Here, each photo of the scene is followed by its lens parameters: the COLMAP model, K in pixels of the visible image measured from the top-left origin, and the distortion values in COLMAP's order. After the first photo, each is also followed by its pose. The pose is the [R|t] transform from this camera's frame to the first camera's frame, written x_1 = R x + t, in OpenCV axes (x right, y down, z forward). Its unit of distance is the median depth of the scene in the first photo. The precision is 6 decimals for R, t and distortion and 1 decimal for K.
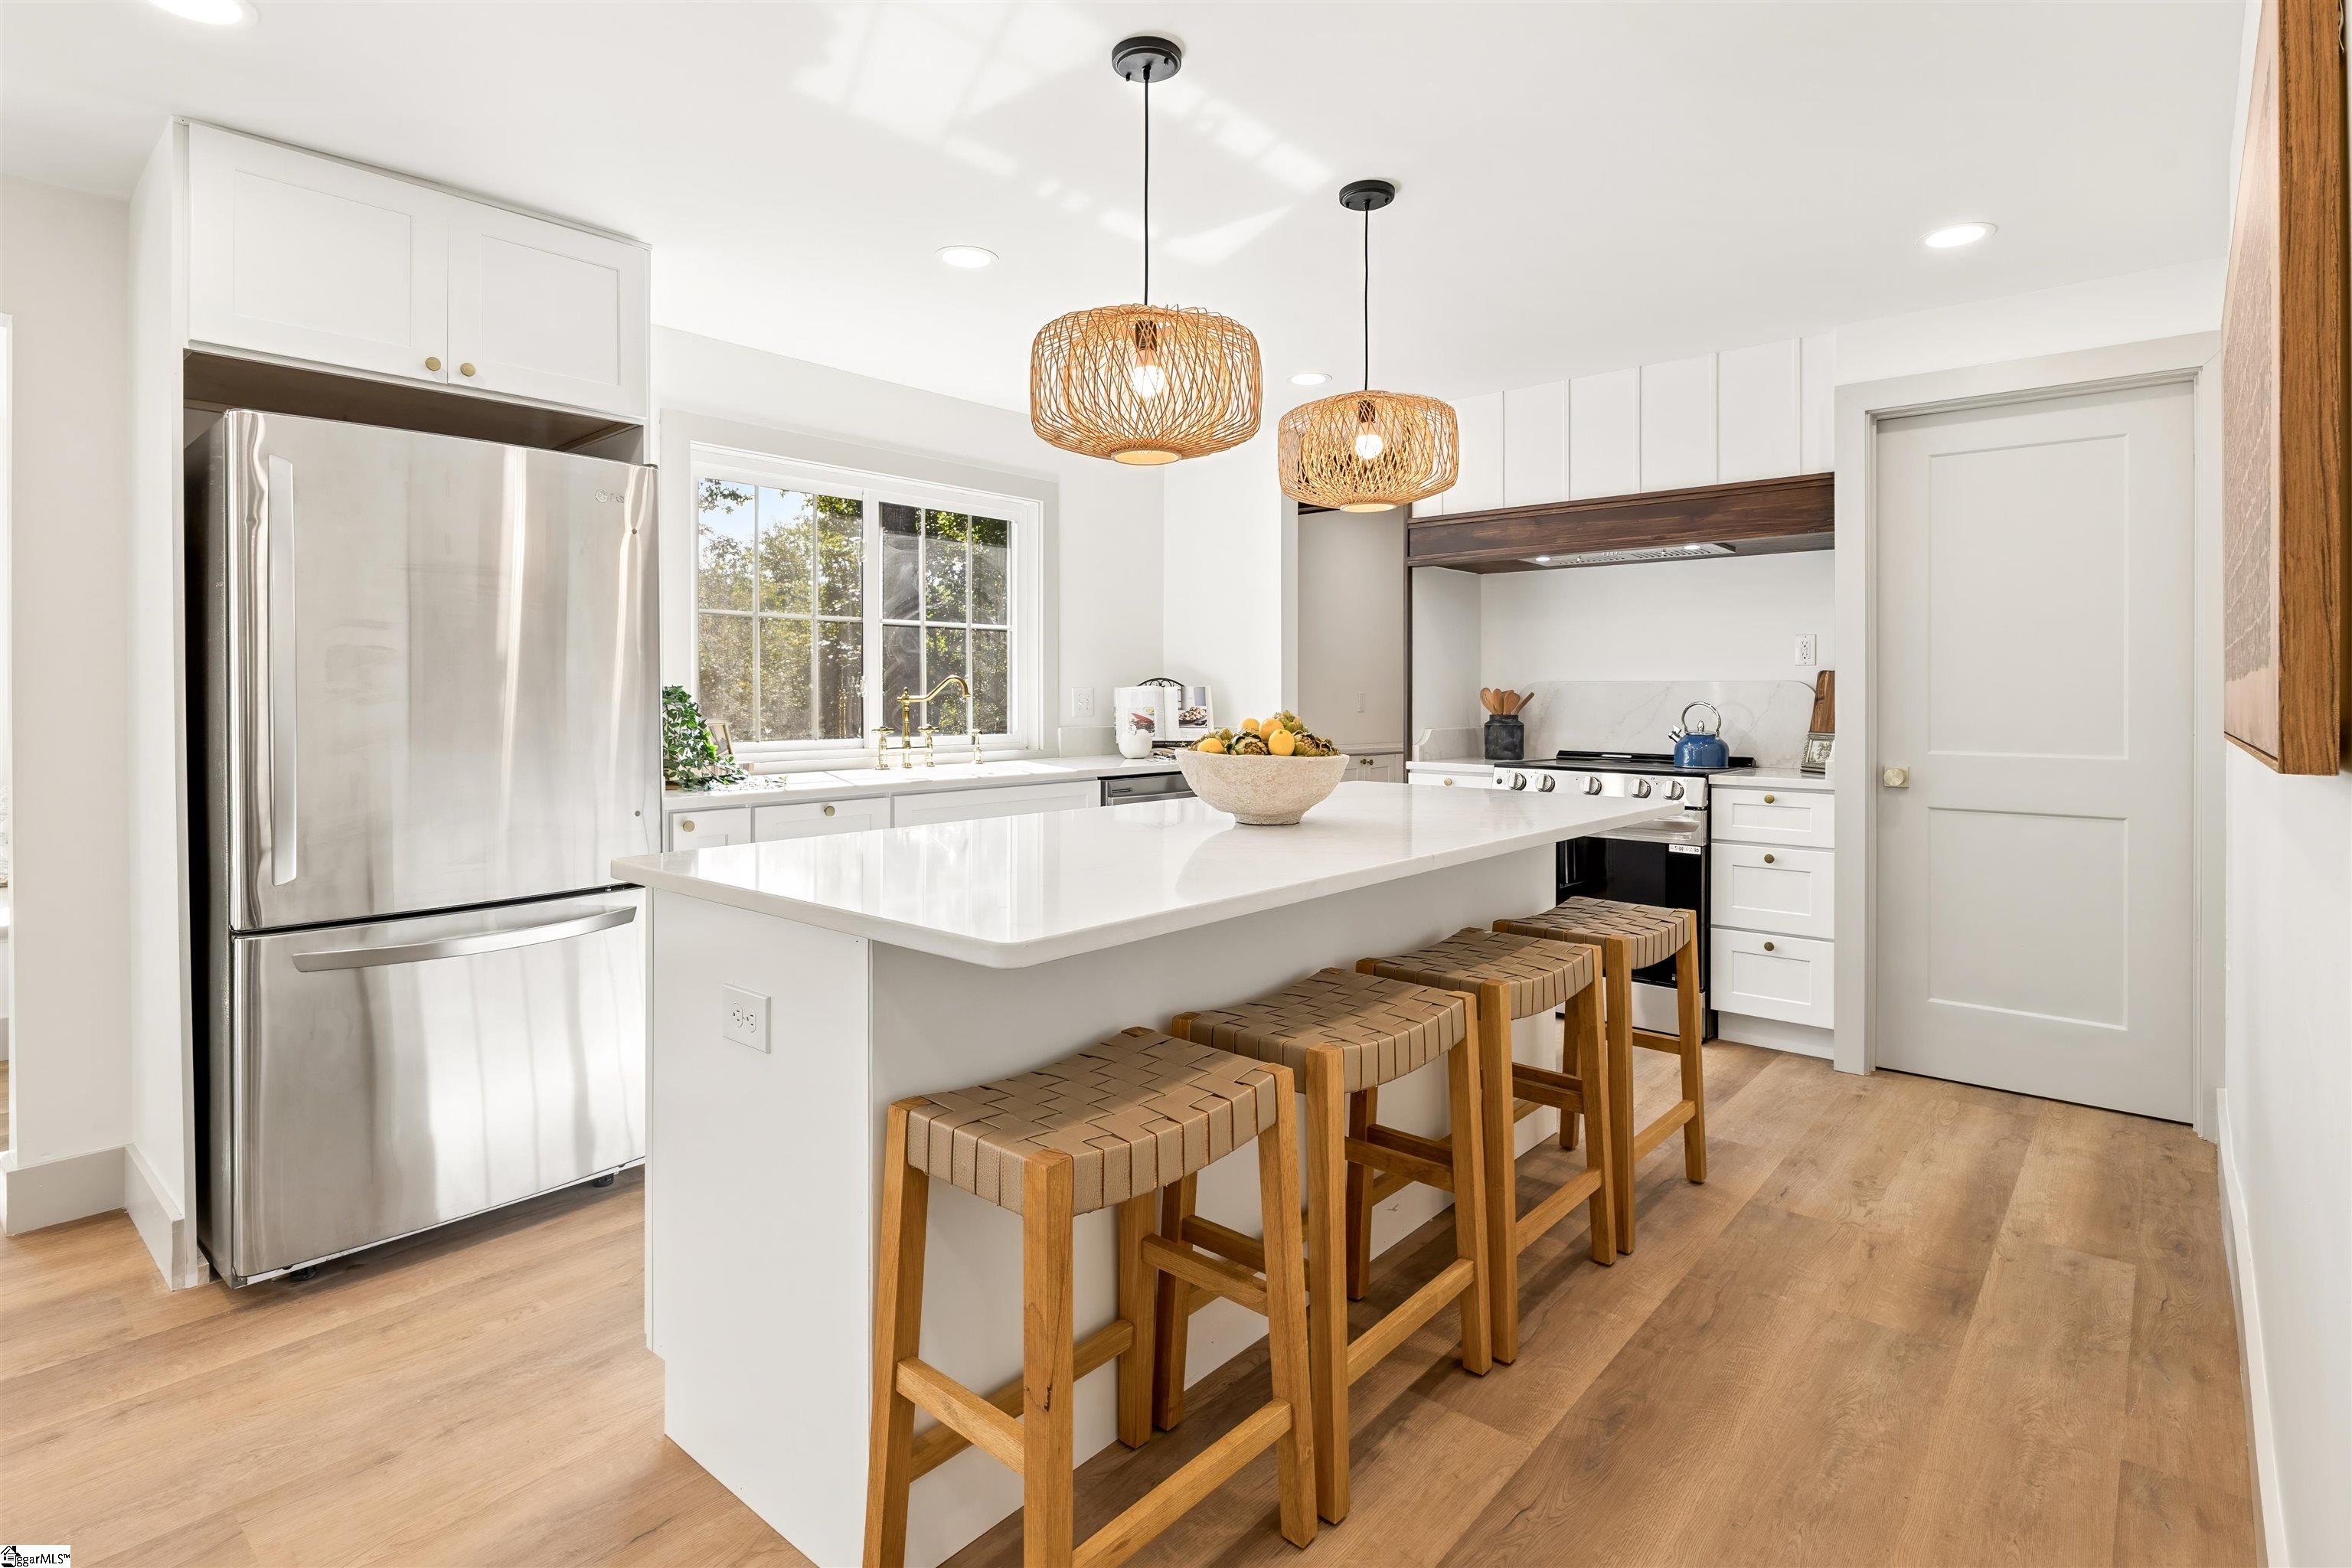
lens RADIAL K [[1170.8, 0, 1183.3], [0, 1170.8, 700.6], [0, 0, 1]] dist [-0.001692, -0.000741]
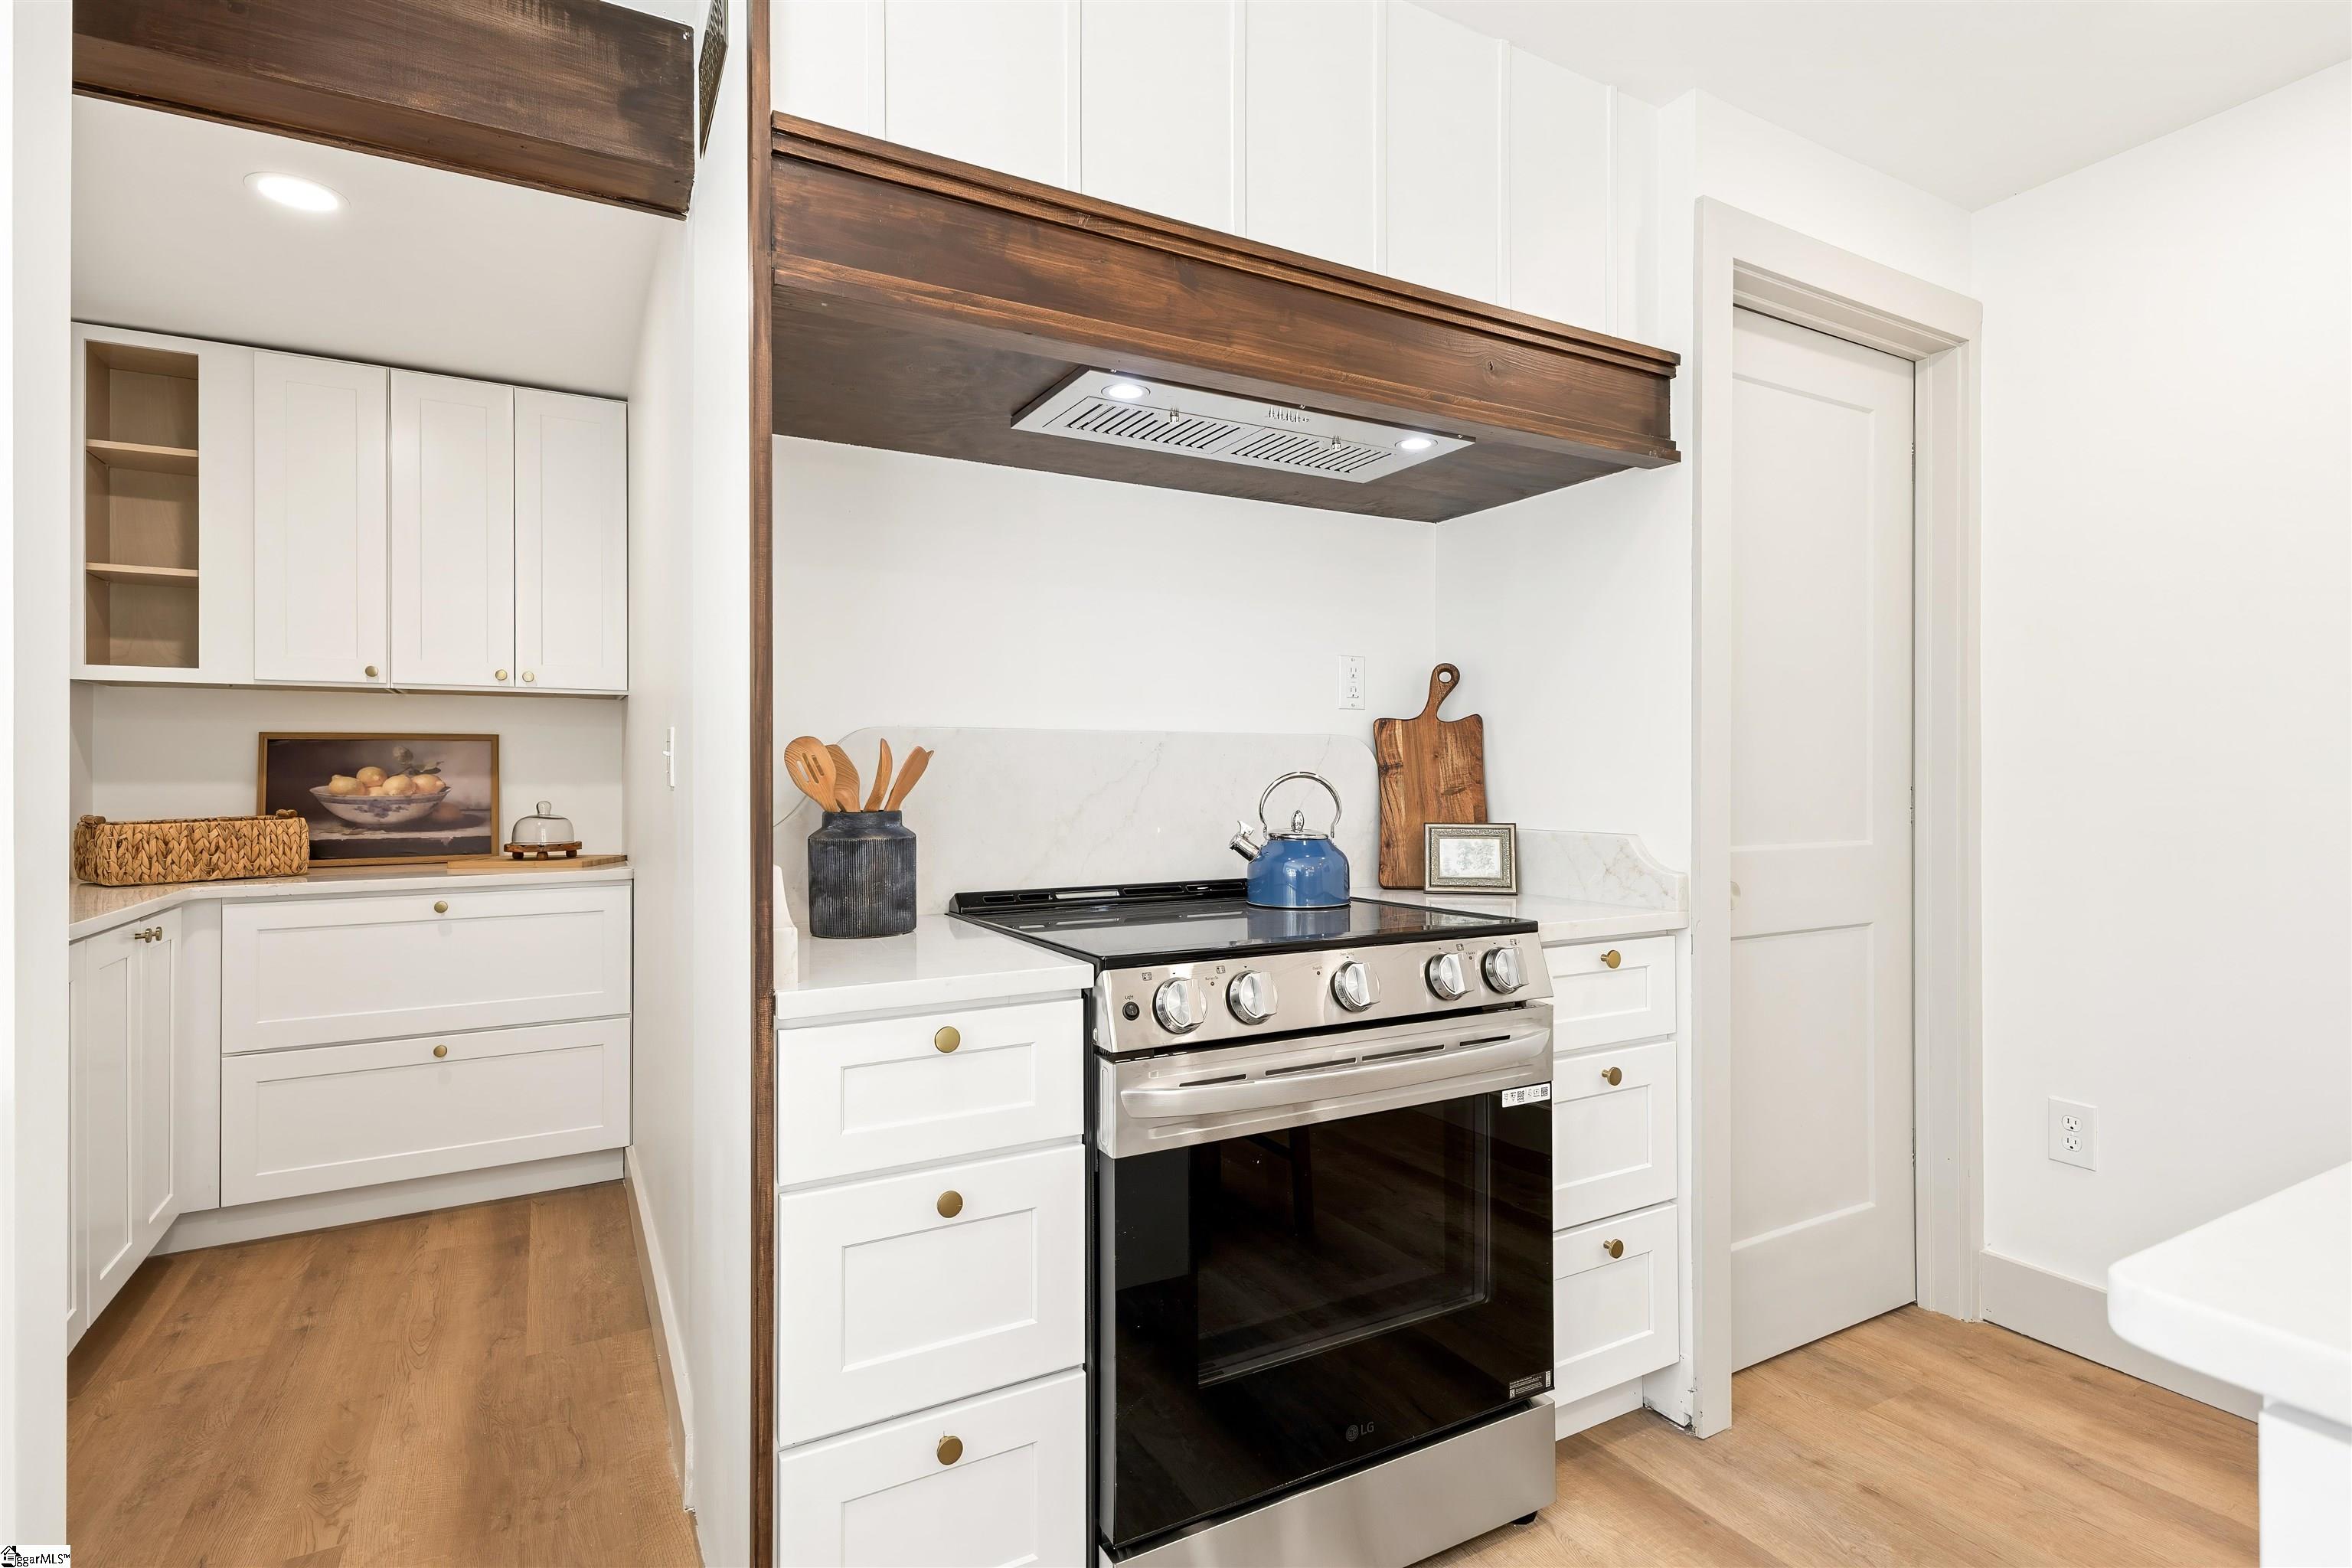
lens RADIAL K [[1137.8, 0, 1172.8], [0, 1137.8, 767.6], [0, 0, 1]] dist [0.011349, -0.000914]
pose [[0.351930, 0.003866, 0.936018, -0.029052], [0.007872, 0.999944, -0.007090, 0.002051], [-0.935993, 0.009863, 0.351880, 0.848335]]
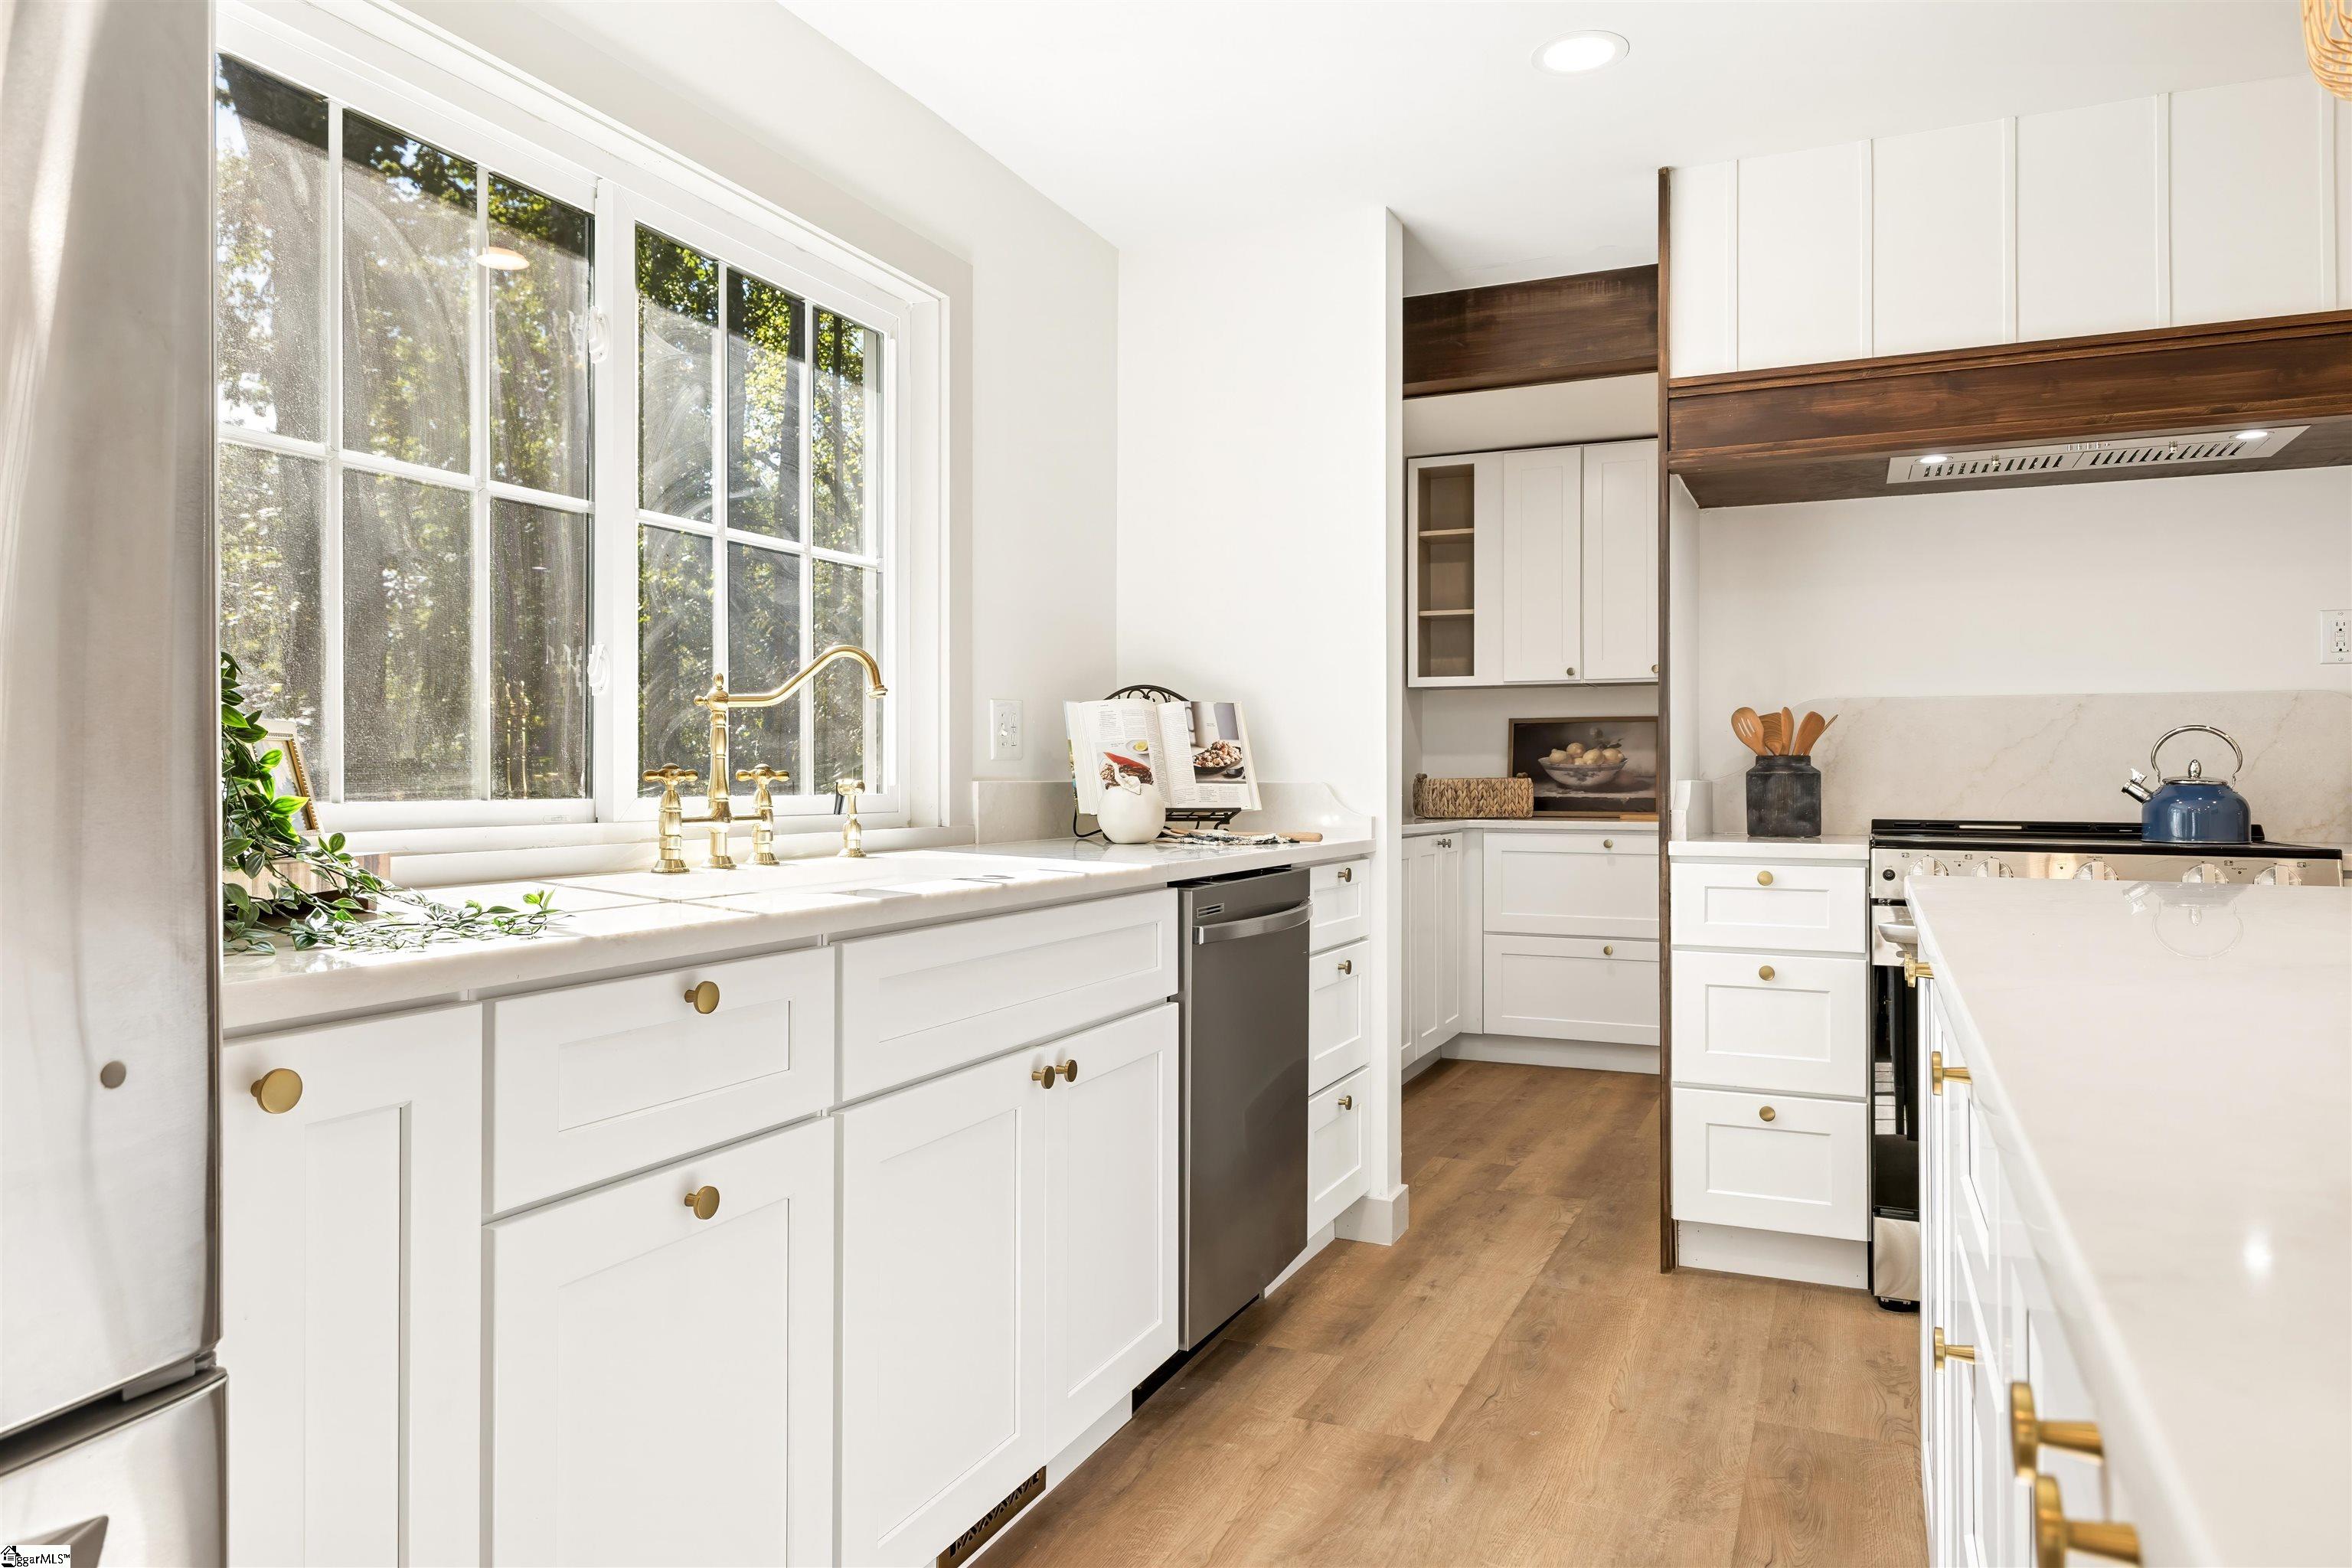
lens RADIAL K [[1530.4, 0, 1176.0], [0, 1530.4, 784.0], [0, 0, 1]] dist [0.010526, -0.001754]
pose [[0.959396, -0.001926, 0.282056, -0.223031], [0.001689, 0.999998, 0.001084, 0.026262], [-0.282058, -0.000564, 0.959397, 0.418711]]
